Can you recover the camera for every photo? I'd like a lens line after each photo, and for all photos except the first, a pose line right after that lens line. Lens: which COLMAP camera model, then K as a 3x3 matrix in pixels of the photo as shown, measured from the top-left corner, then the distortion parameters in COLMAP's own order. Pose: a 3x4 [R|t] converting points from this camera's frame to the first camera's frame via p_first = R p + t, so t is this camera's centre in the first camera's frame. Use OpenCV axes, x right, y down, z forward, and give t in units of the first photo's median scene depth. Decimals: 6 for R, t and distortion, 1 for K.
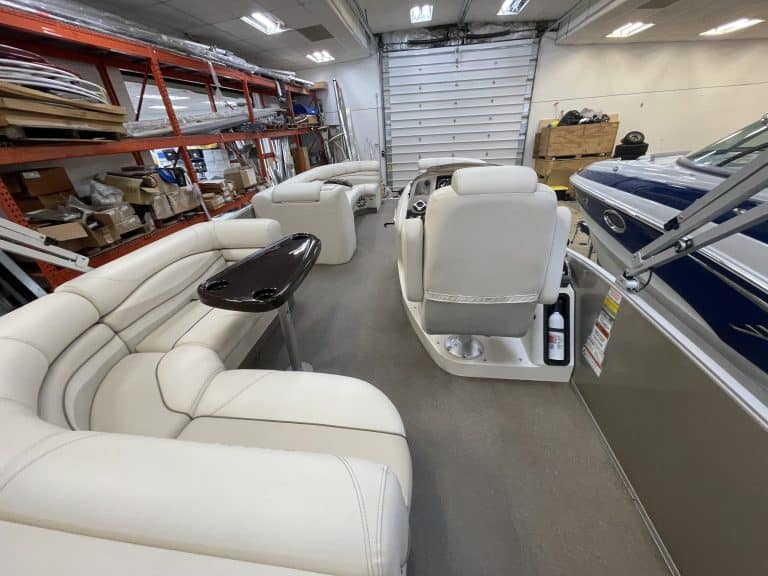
lens RADIAL K [[304.5, 0, 381.7], [0, 304.5, 286.9], [0, 0, 1]] dist [0.000076, 0.000293]
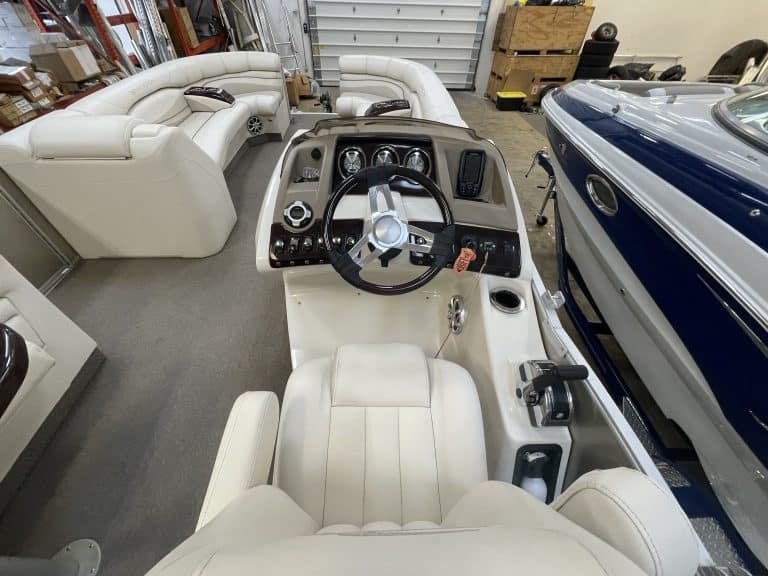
lens RADIAL K [[305.3, 0, 379.9], [0, 305.3, 284.2], [0, 0, 1]] dist [0.000882, 0.000068]
pose [[0.985691, -0.051616, 0.160463, 0.039669], [0.002694, 0.956664, 0.291181, -0.069645], [-0.168538, -0.286582, 0.943115, 0.109285]]
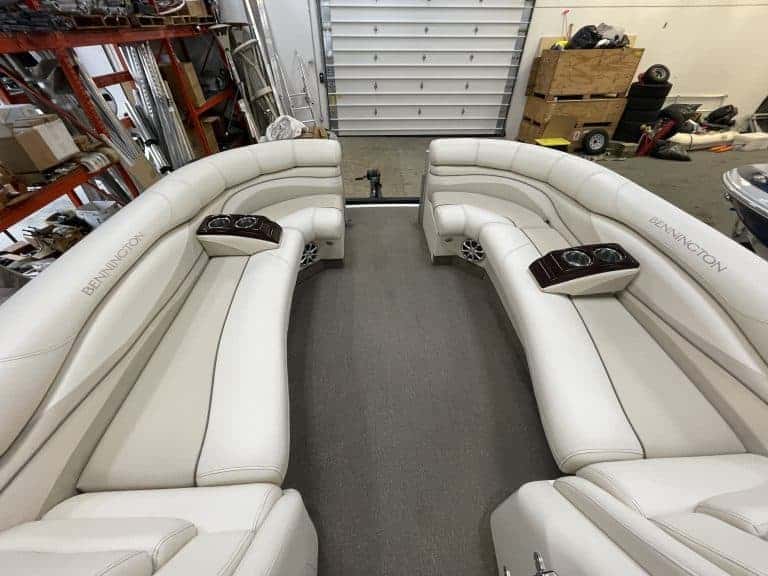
lens RADIAL K [[304.5, 0, 381.7], [0, 304.5, 286.9], [0, 0, 1]] dist [0.000076, 0.000293]
pose [[0.981836, -0.073952, 0.174725, -0.021448], [0.033995, 0.974577, 0.221460, -0.162572], [-0.186661, -0.211498, 0.959388, 0.285565]]
